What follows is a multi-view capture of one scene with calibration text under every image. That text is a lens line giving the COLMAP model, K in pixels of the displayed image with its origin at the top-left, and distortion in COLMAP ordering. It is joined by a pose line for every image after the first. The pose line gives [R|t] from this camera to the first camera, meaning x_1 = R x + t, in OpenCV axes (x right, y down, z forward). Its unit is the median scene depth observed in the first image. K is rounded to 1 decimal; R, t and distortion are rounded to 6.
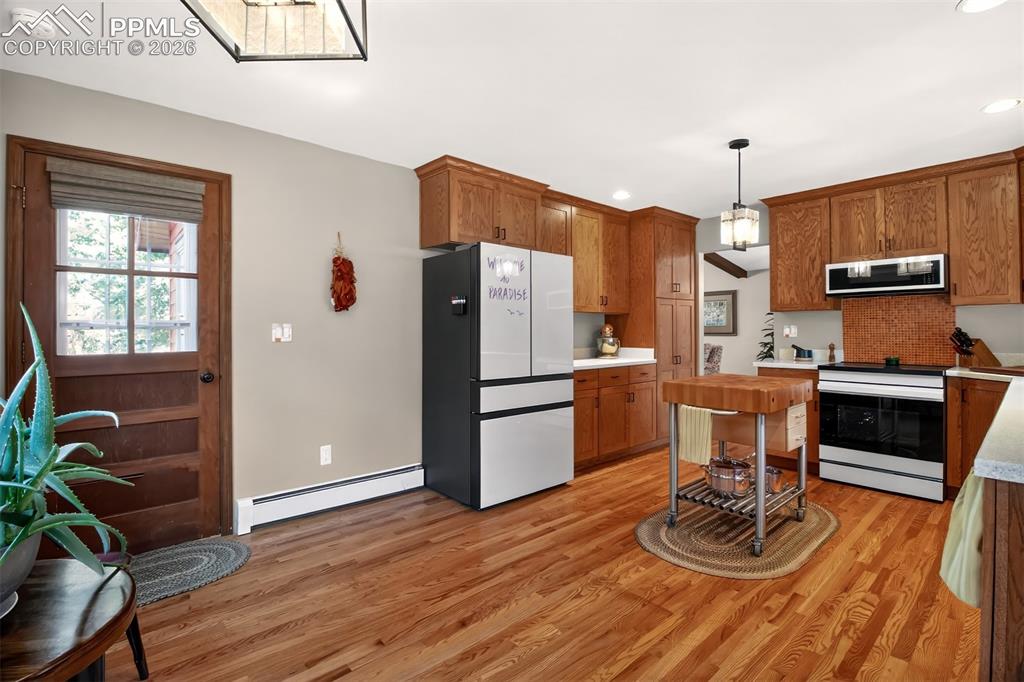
lens RADIAL K [[474.1, 0, 512.5], [0, 474.1, 327.6], [0, 0, 1]] dist [-0.004714, -0.009938]
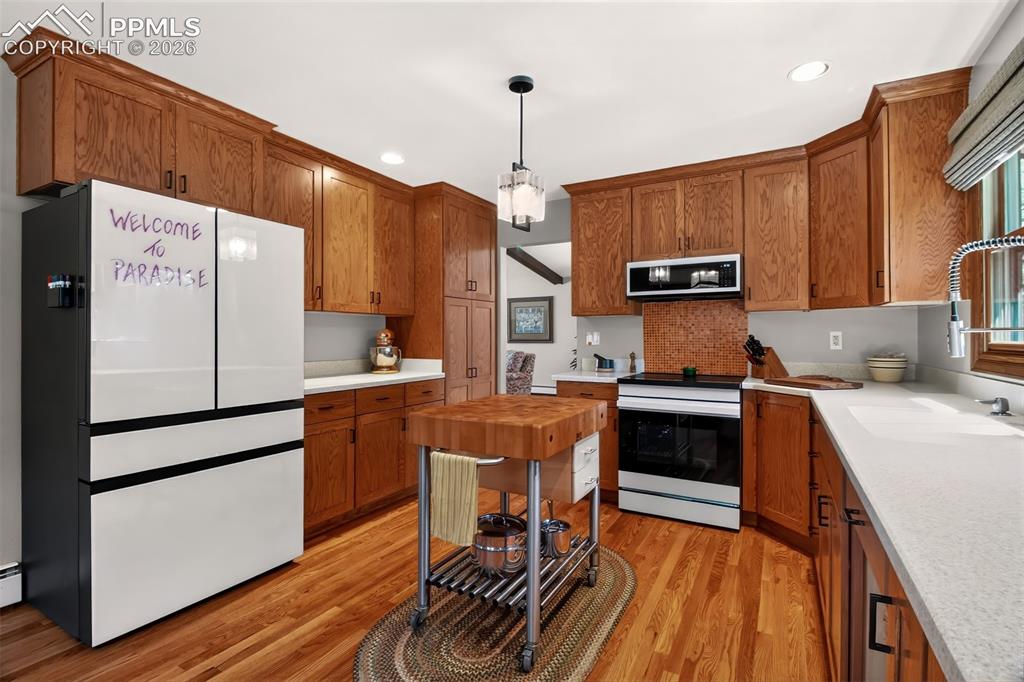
lens RADIAL K [[474.1, 0, 511.4], [0, 474.1, 337.3], [0, 0, 1]] dist [-0.004714, -0.009938]
pose [[0.945768, 0.003365, 0.324826, 0.204854], [-0.005251, 0.999974, 0.004929, 0.002037], [-0.324801, -0.006368, 0.945761, 0.276283]]
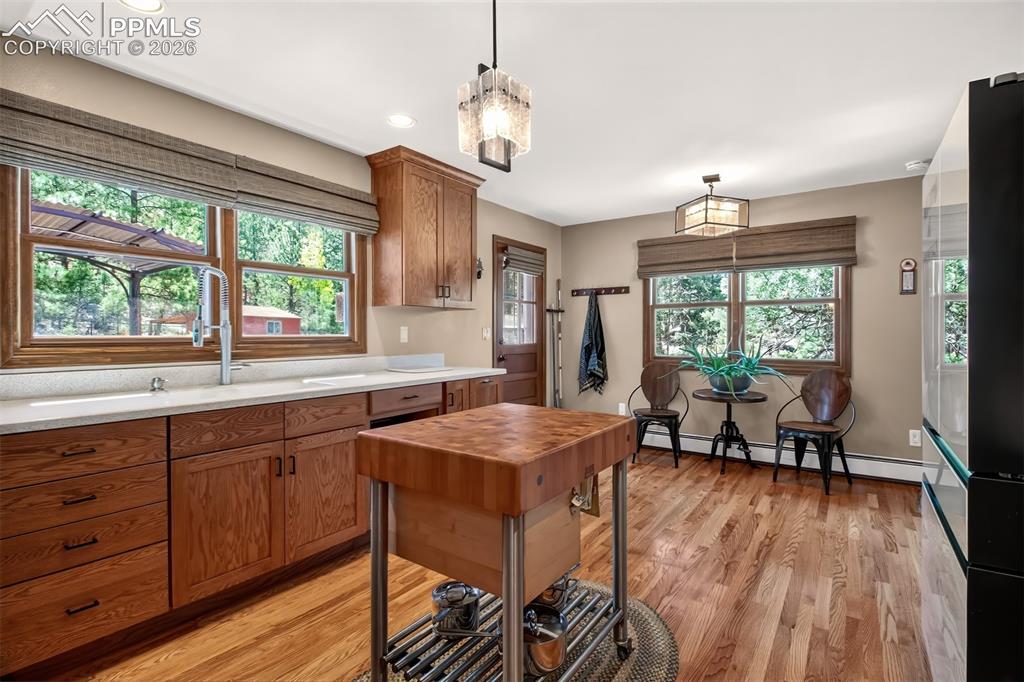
lens RADIAL K [[474.1, 0, 514.6], [0, 474.1, 336.4], [0, 0, 1]] dist [-0.004714, -0.009938]
pose [[-0.973328, 0.006138, -0.229337, 0.515824], [0.006388, 0.999980, -0.000345, 0.010379], [0.229331, -0.001801, -0.973347, 1.315165]]
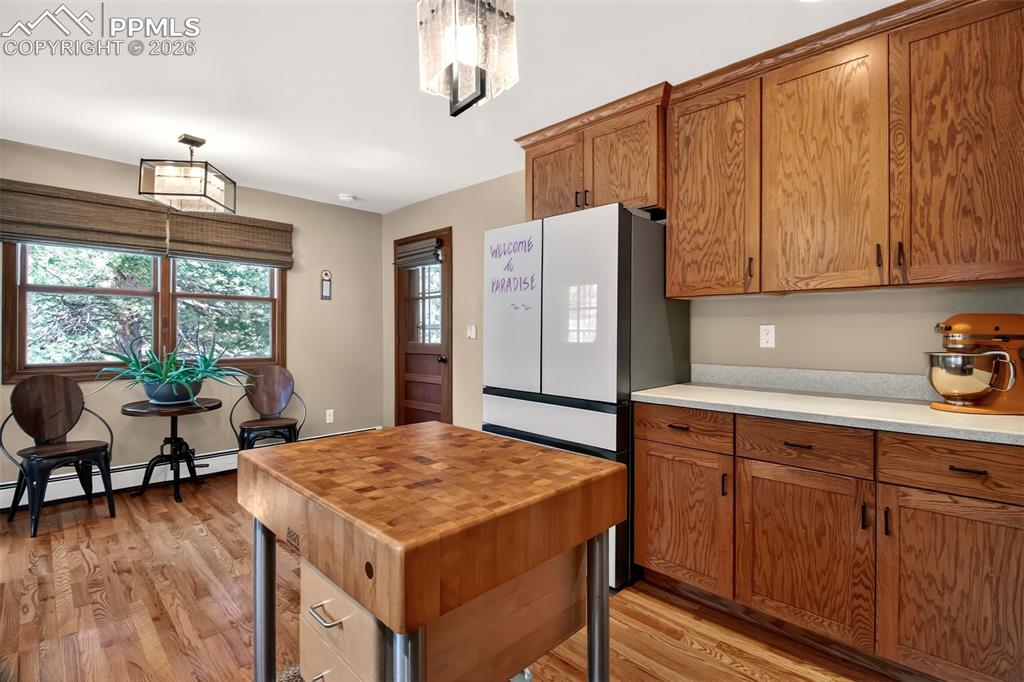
lens RADIAL K [[474.1, 0, 517.3], [0, 474.1, 333.4], [0, 0, 1]] dist [-0.004714, -0.009938]
pose [[0.062685, 0.005571, -0.998018, 0.750528], [0.001114, 0.999983, 0.005652, 0.006670], [0.998033, -0.001466, 0.062678, 0.906843]]
